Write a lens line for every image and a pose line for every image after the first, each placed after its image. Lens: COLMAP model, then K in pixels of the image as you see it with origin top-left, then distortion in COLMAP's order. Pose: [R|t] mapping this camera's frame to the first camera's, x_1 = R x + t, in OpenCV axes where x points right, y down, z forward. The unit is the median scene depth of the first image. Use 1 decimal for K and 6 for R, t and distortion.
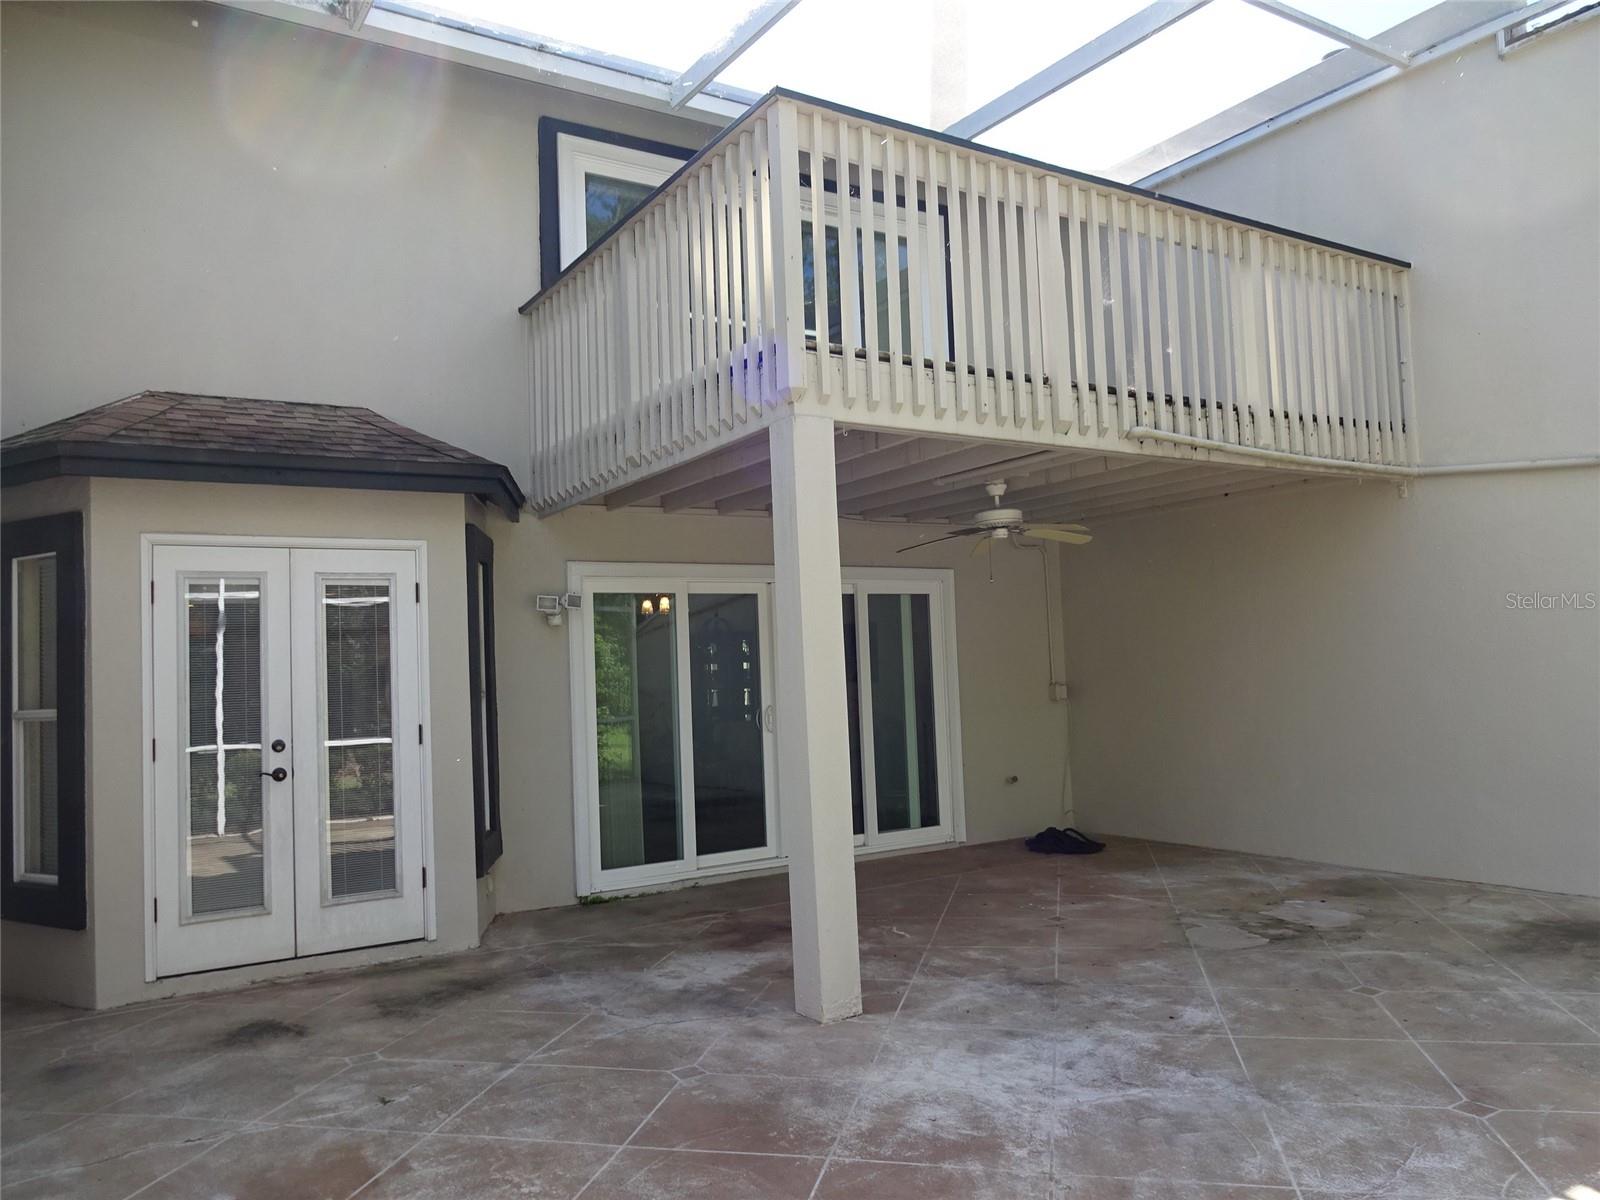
lens RADIAL K [[1181.1, 0, 802.6], [0, 1181.1, 604.6], [0, 0, 1]] dist [-0.011729, -0.000647]
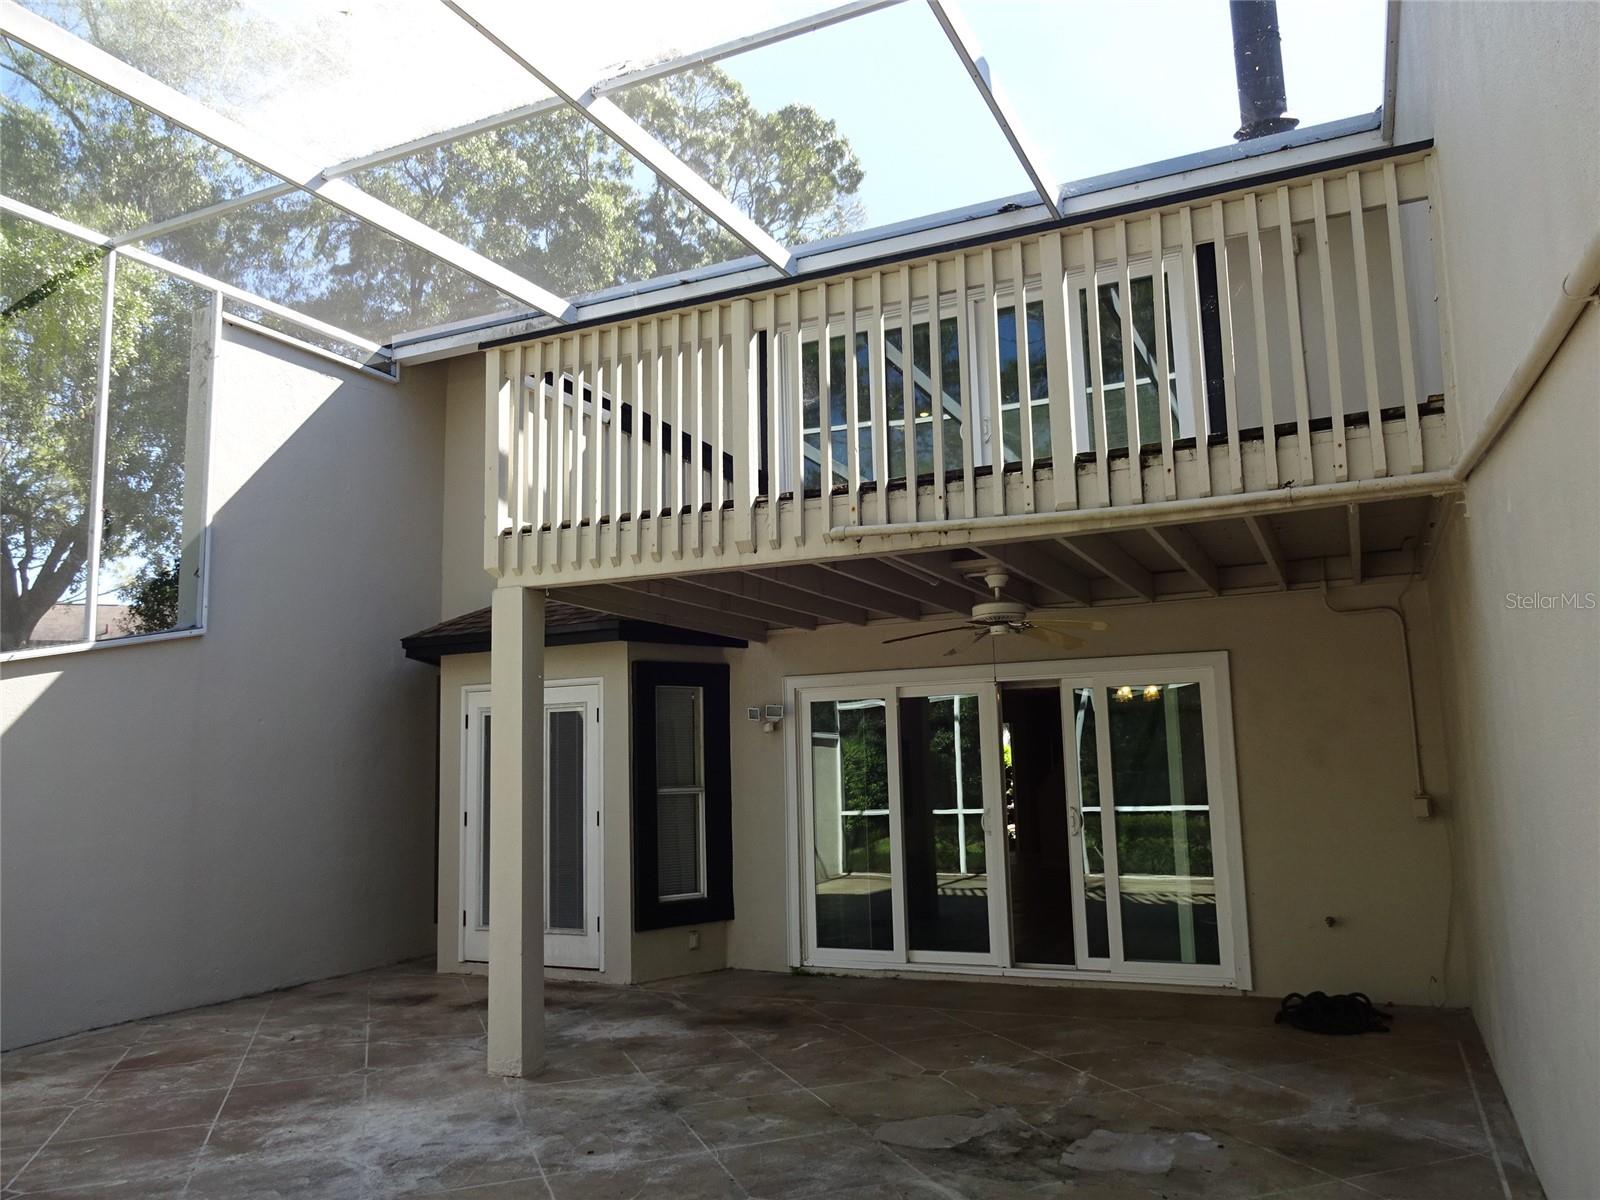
lens RADIAL K [[1181.1, 0, 805.9], [0, 1181.1, 600.5], [0, 0, 1]] dist [-0.011729, -0.000647]
pose [[0.527016, -0.091163, -0.844951, 0.810725], [0.052664, 0.995823, -0.074592, -0.022473], [0.848222, -0.005188, 0.529616, 0.390387]]
